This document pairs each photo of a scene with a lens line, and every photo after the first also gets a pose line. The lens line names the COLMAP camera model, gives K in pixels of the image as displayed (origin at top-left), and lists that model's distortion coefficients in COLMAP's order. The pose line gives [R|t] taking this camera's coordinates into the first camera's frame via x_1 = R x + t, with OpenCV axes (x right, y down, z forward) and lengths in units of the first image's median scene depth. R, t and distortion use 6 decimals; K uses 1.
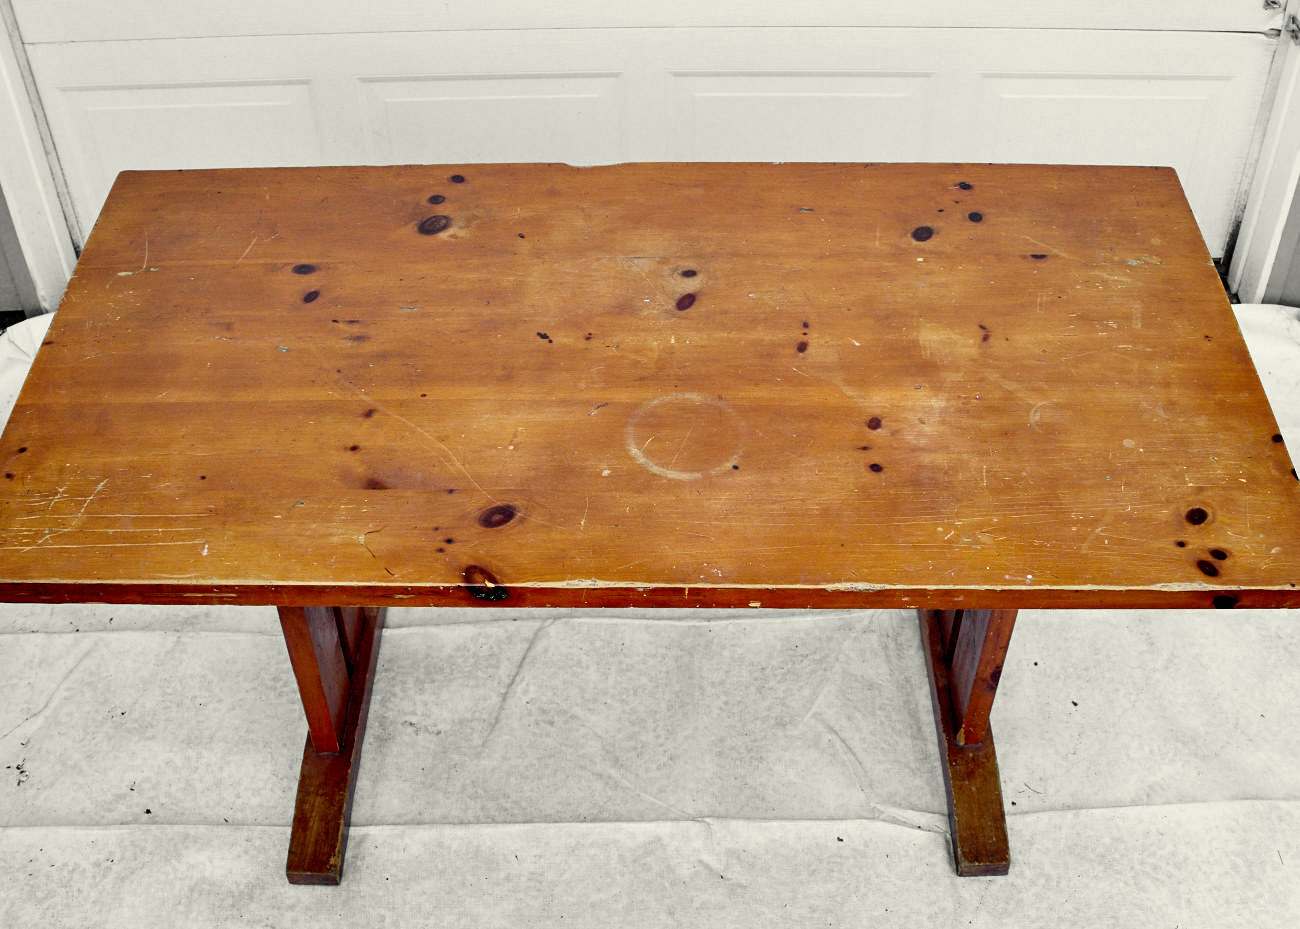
lens RADIAL K [[1548.6, 0, 689.2], [0, 1548.6, 524.3], [0, 0, 1]] dist [-0.072485, 0.000000]
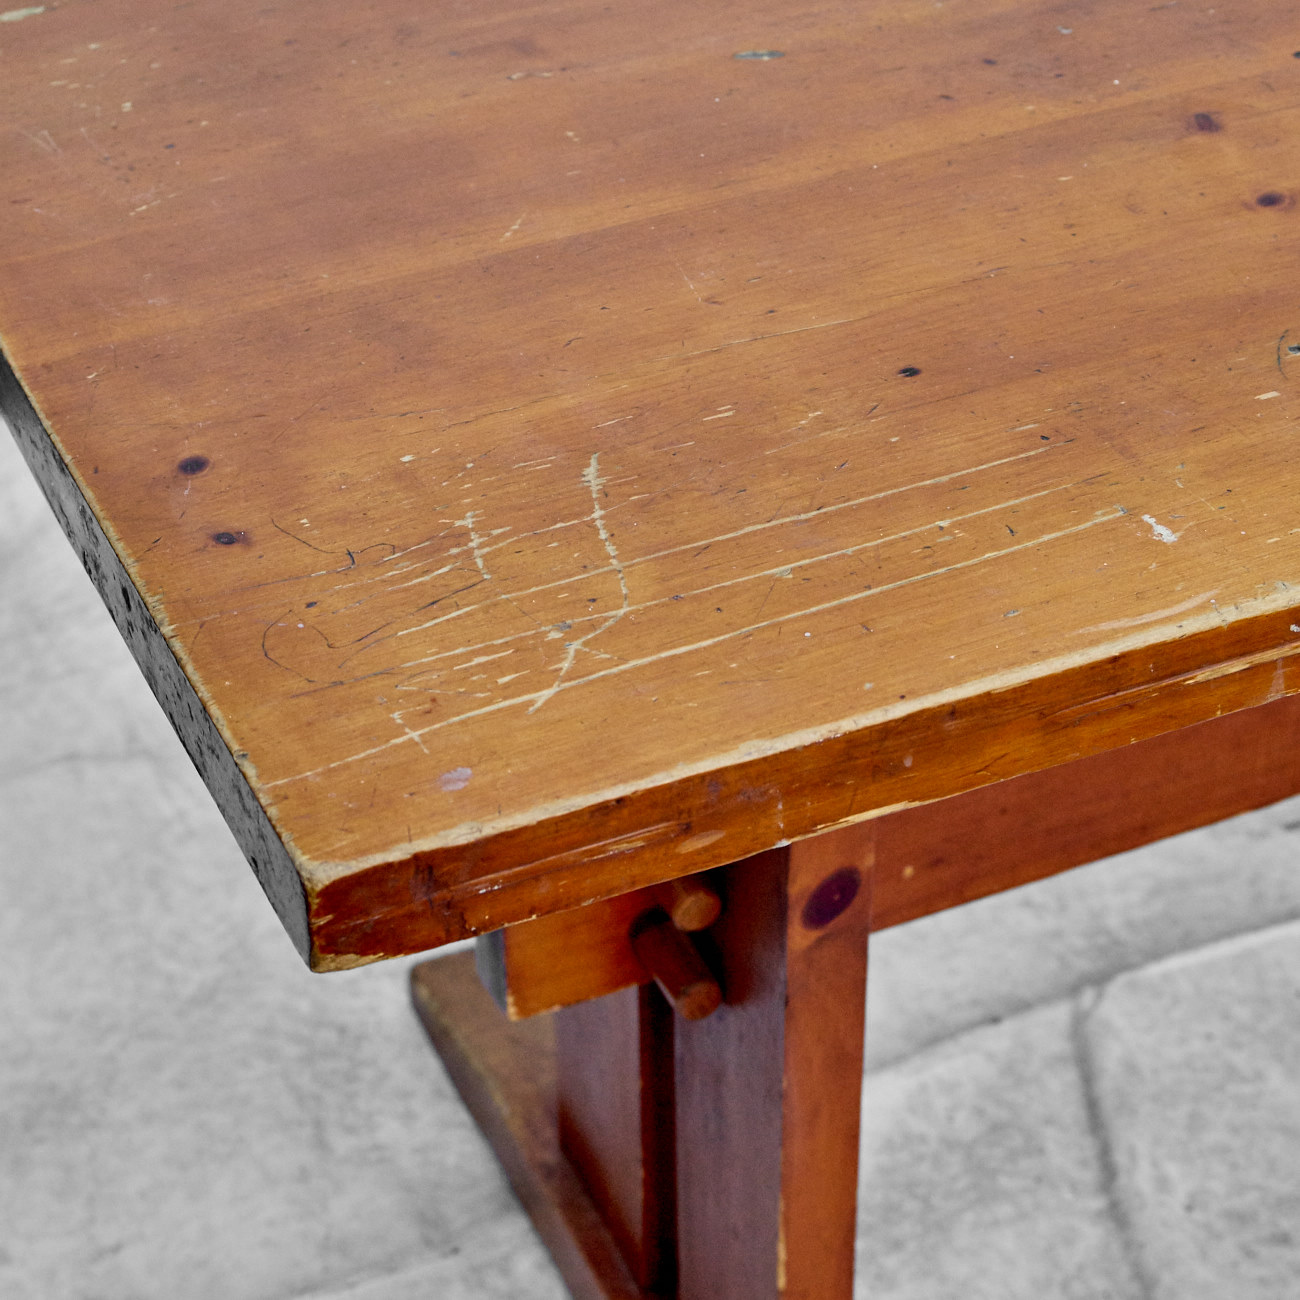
lens RADIAL K [[3356.7, 0, 650.0], [0, 3356.7, 647.6], [0, 0, 1]] dist [0.016028, 0.000000]
pose [[0.906114, -0.246119, 0.344069, -0.569337], [0.307469, 0.941781, -0.136055, 0.084815], [-0.290552, 0.229072, 0.929035, 0.437108]]
